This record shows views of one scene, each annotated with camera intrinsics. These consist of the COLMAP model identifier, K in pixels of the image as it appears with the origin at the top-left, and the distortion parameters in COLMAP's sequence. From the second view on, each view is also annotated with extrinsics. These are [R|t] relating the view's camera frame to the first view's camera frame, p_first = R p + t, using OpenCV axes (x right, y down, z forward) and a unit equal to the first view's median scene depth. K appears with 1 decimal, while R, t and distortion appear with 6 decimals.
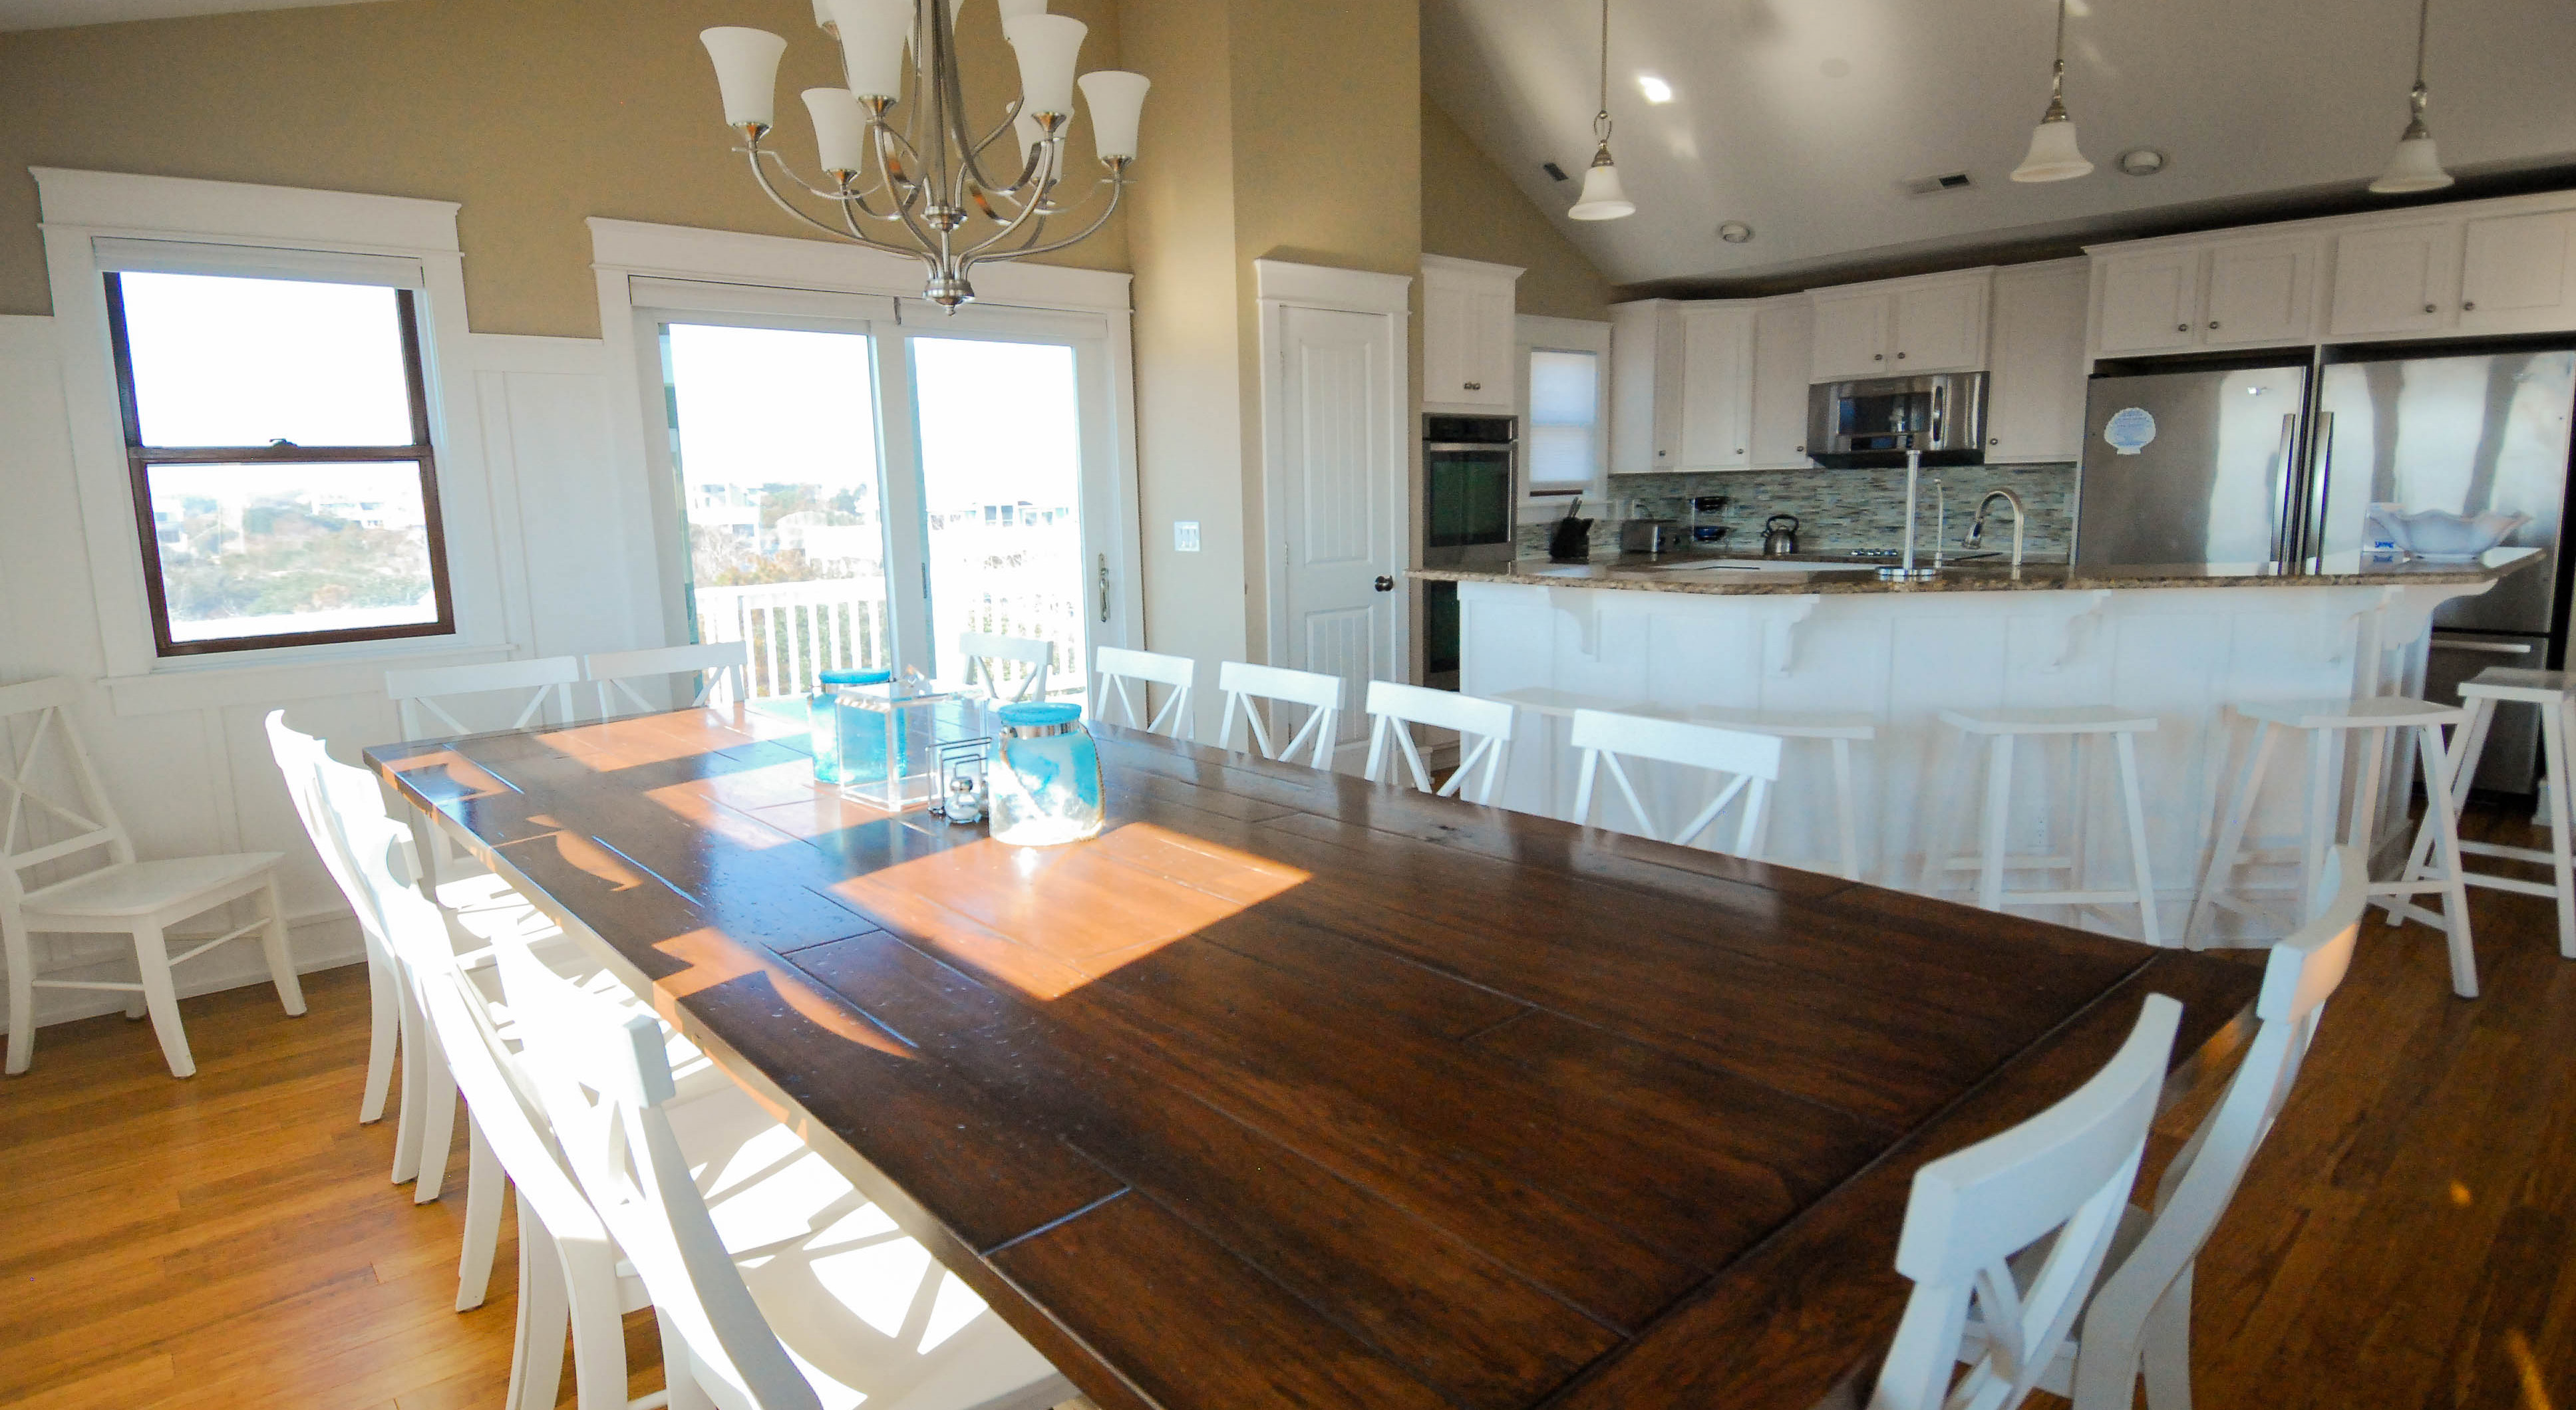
lens RADIAL K [[1344.4, 0, 1288.0], [0, 1344.4, 705.0], [0, 0, 1]] dist [0.000651, -0.000192]
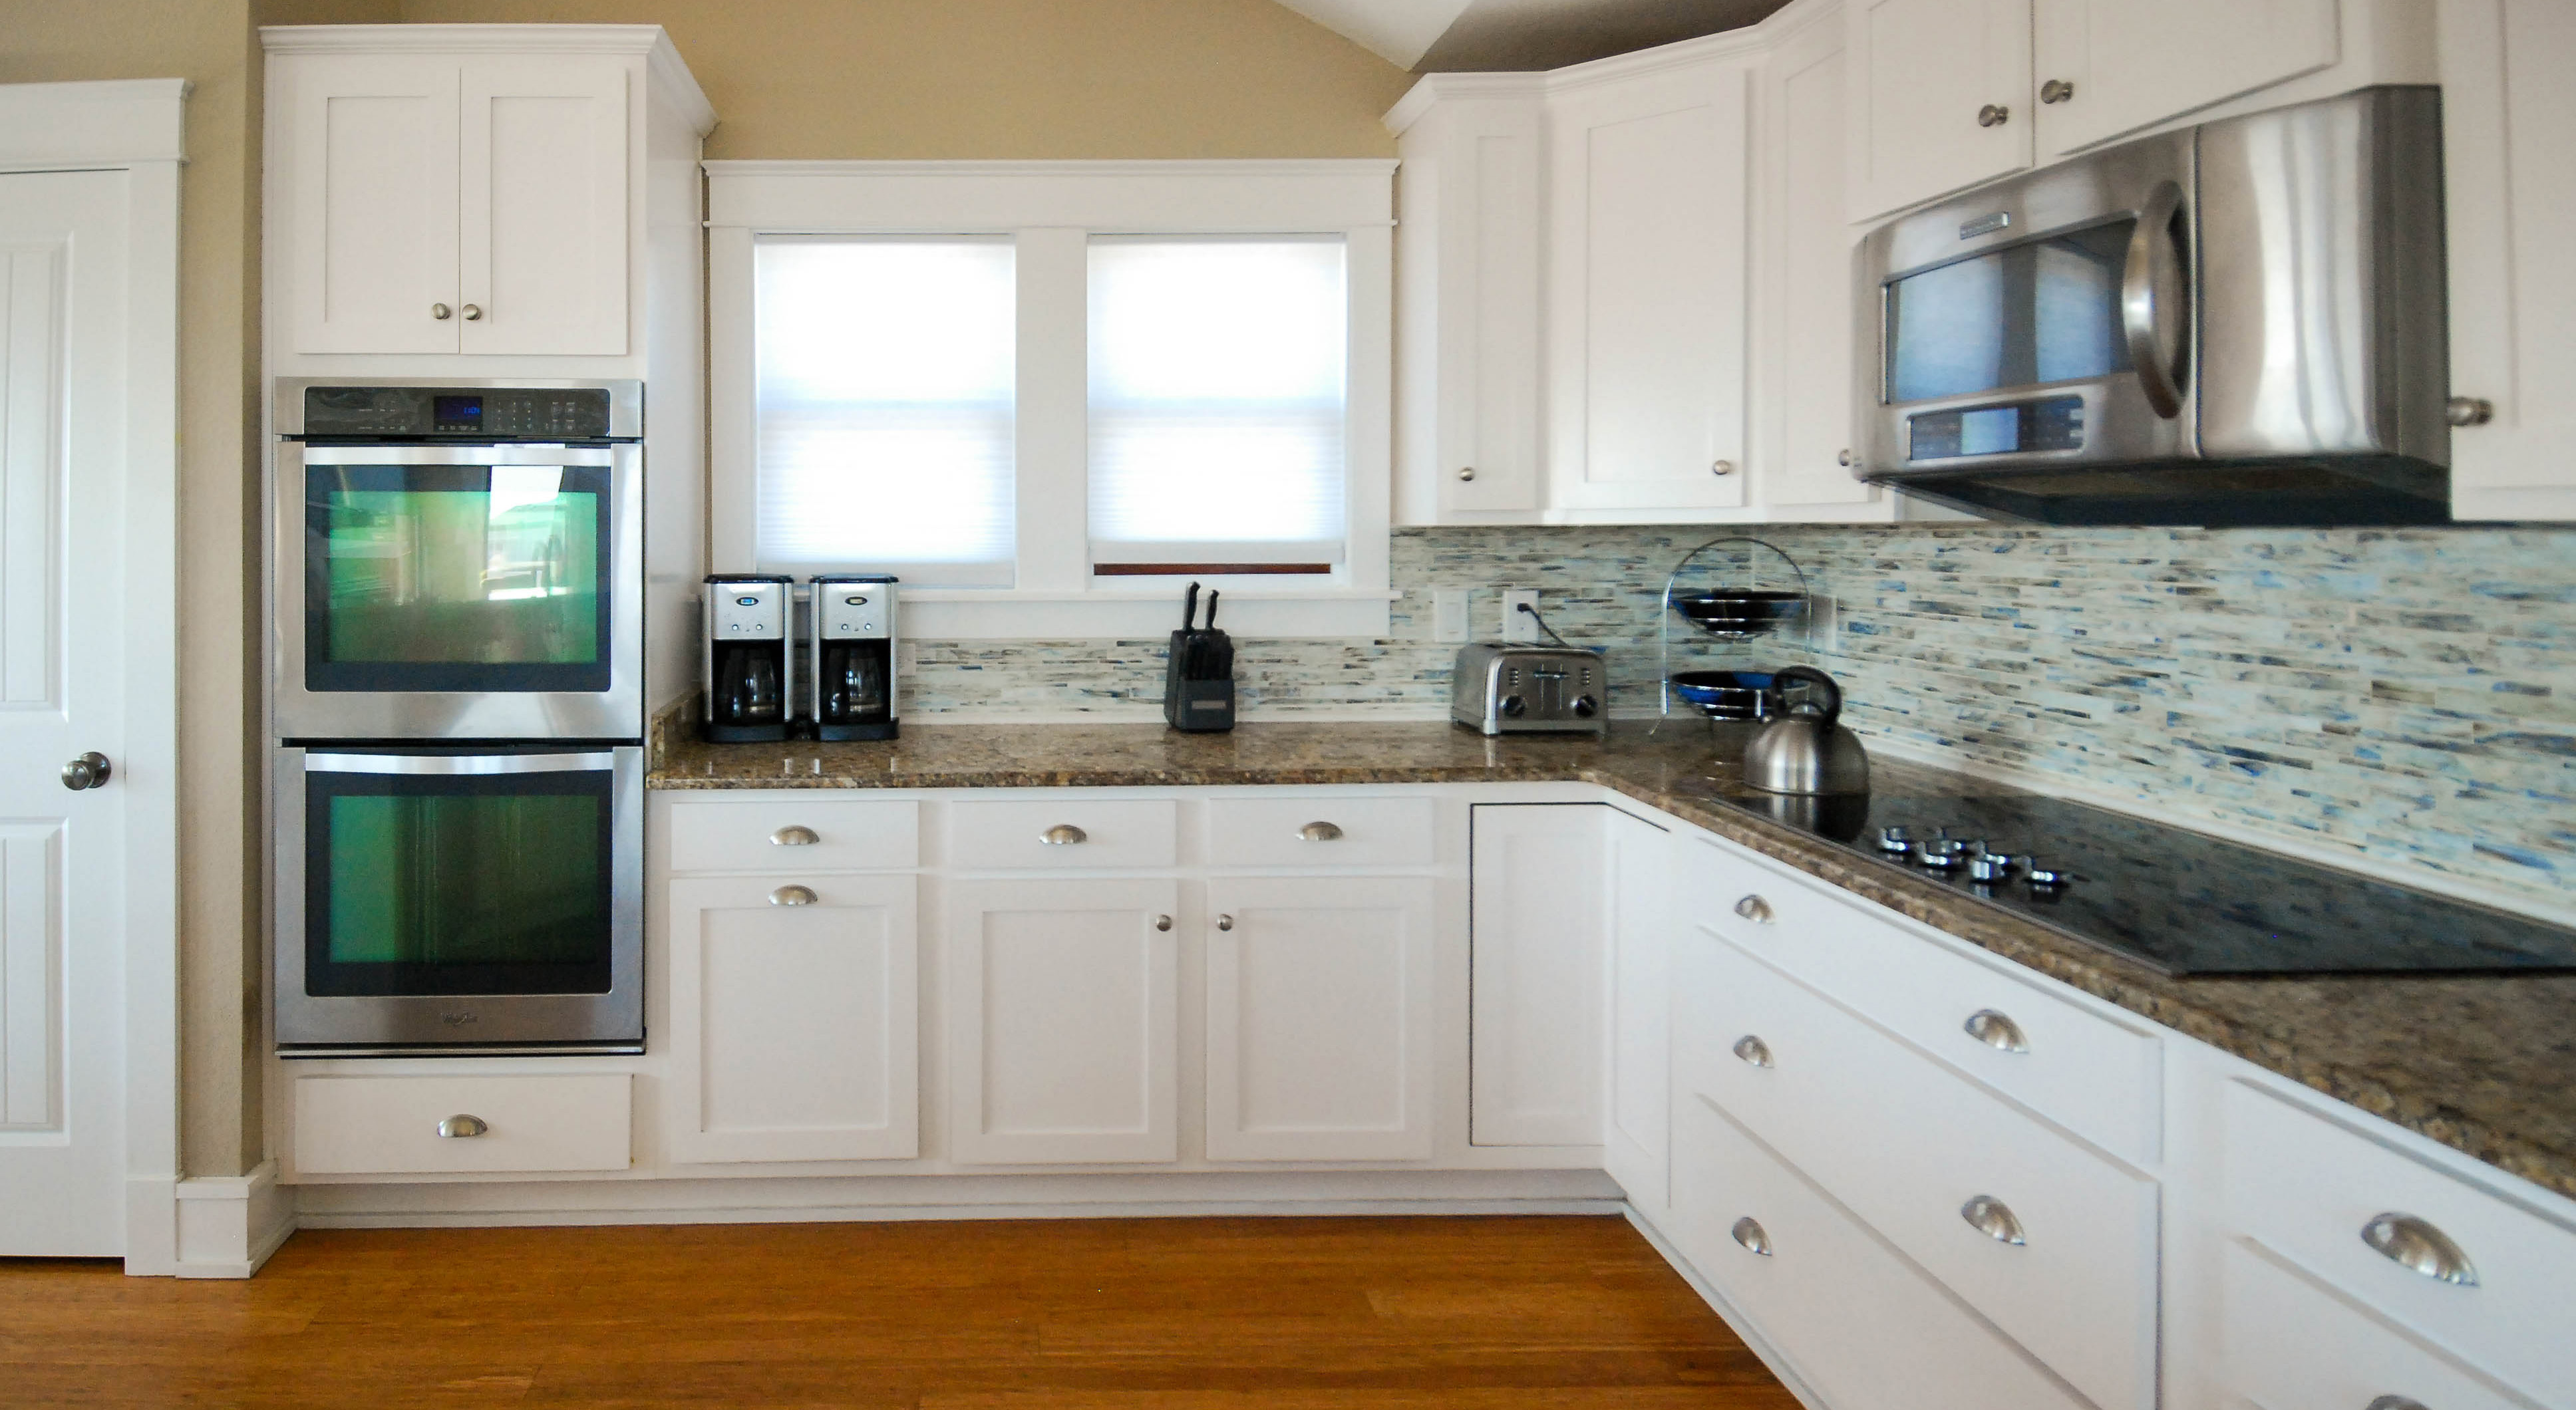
lens RADIAL K [[1465.3, 0, 1006.4], [0, 1465.3, 537.4], [0, 0, 1]] dist [0.023999, 0.000205]
pose [[0.760498, 0.027080, -0.648775, 0.470487], [-0.121111, 0.987513, -0.100747, -0.119609], [0.637945, 0.155192, 0.754282, 0.648864]]
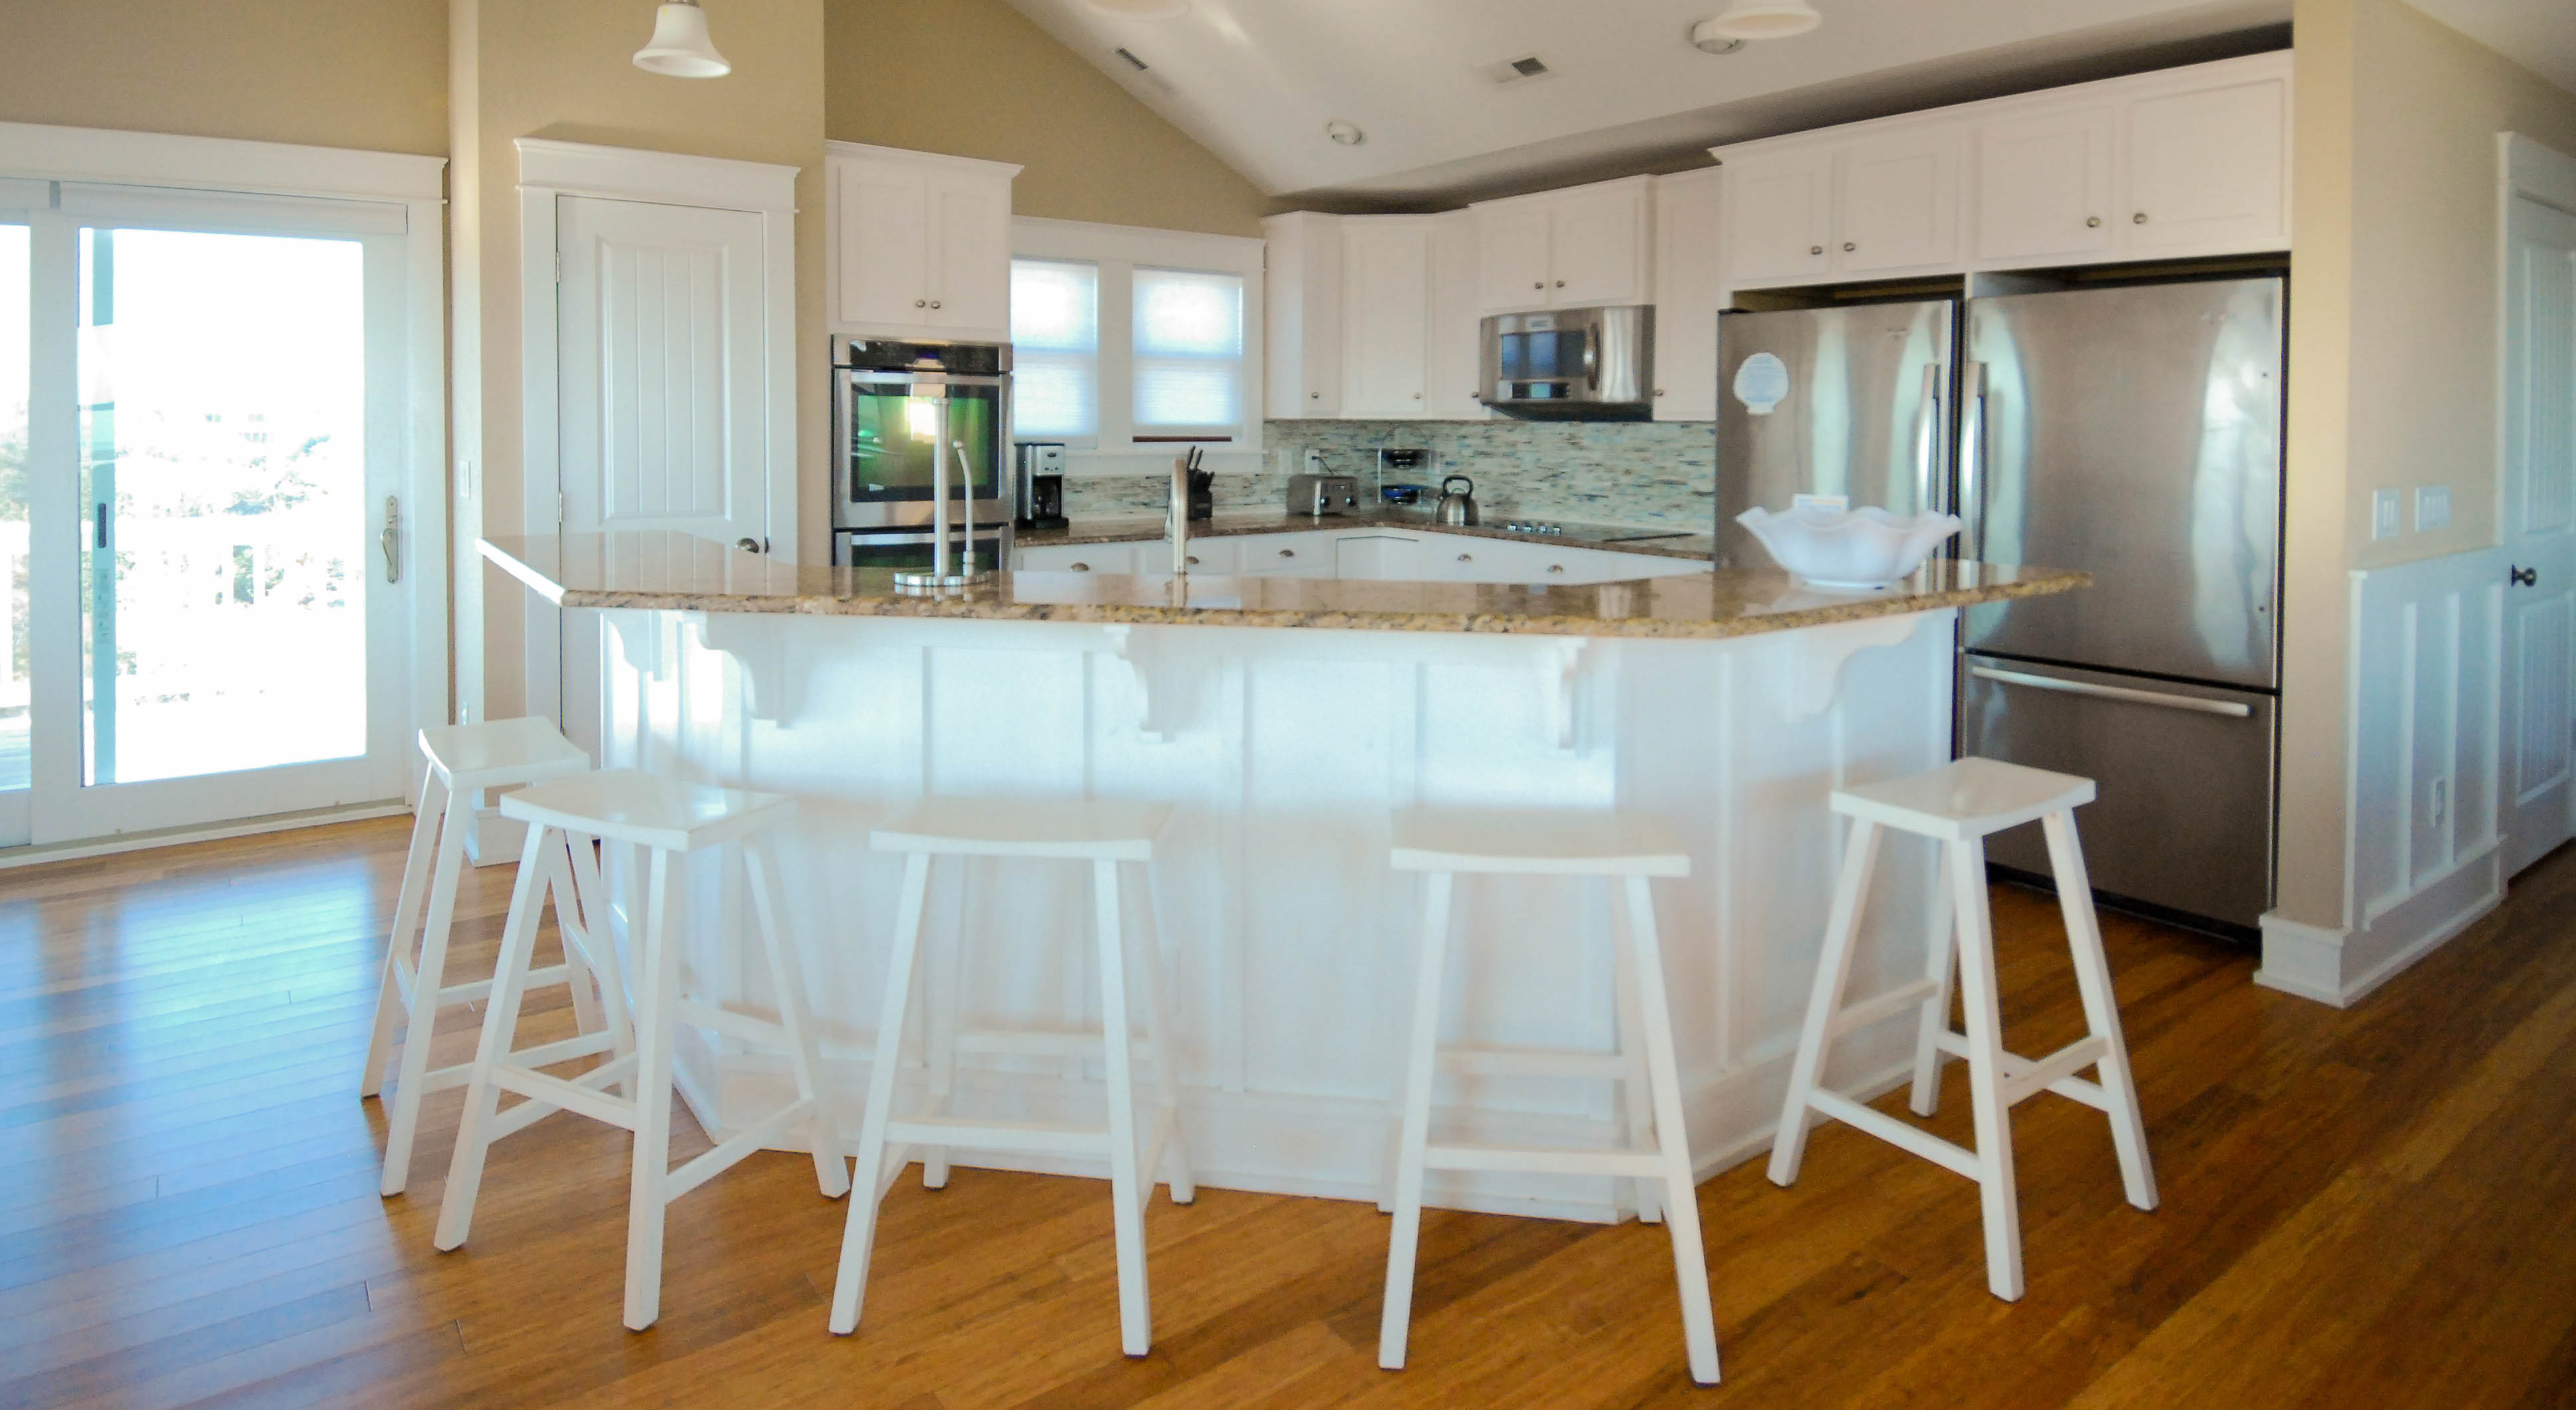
lens RADIAL K [[1383.9, 0, 1288.3], [0, 1383.9, 455.9], [0, 0, 1]] dist [-0.000114, -0.000149]
pose [[0.995042, 0.034187, -0.093397, 0.360981], [-0.046557, 0.989932, -0.133667, -0.039122], [0.087887, 0.137353, 0.986615, 0.179839]]
